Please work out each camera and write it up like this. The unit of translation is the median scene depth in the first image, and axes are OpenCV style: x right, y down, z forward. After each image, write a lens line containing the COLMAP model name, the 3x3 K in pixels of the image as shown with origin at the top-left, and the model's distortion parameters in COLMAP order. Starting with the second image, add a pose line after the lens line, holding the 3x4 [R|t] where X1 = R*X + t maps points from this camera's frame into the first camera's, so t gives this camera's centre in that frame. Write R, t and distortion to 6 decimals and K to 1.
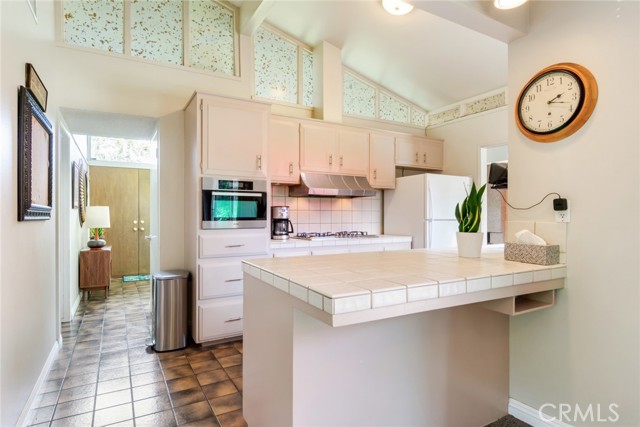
lens RADIAL K [[348.1, 0, 317.9], [0, 348.1, 213.4], [0, 0, 1]] dist [0.011146, -0.003509]
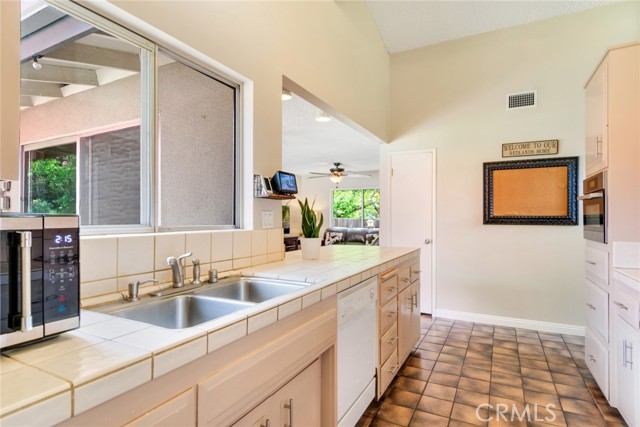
lens RADIAL K [[348.1, 0, 318.8], [0, 348.1, 214.9], [0, 0, 1]] dist [0.011146, -0.003509]
pose [[-0.847378, -0.003915, -0.530976, 0.416279], [-0.001270, 0.999985, -0.005347, -0.001862], [0.530989, -0.003856, -0.847370, 0.821955]]
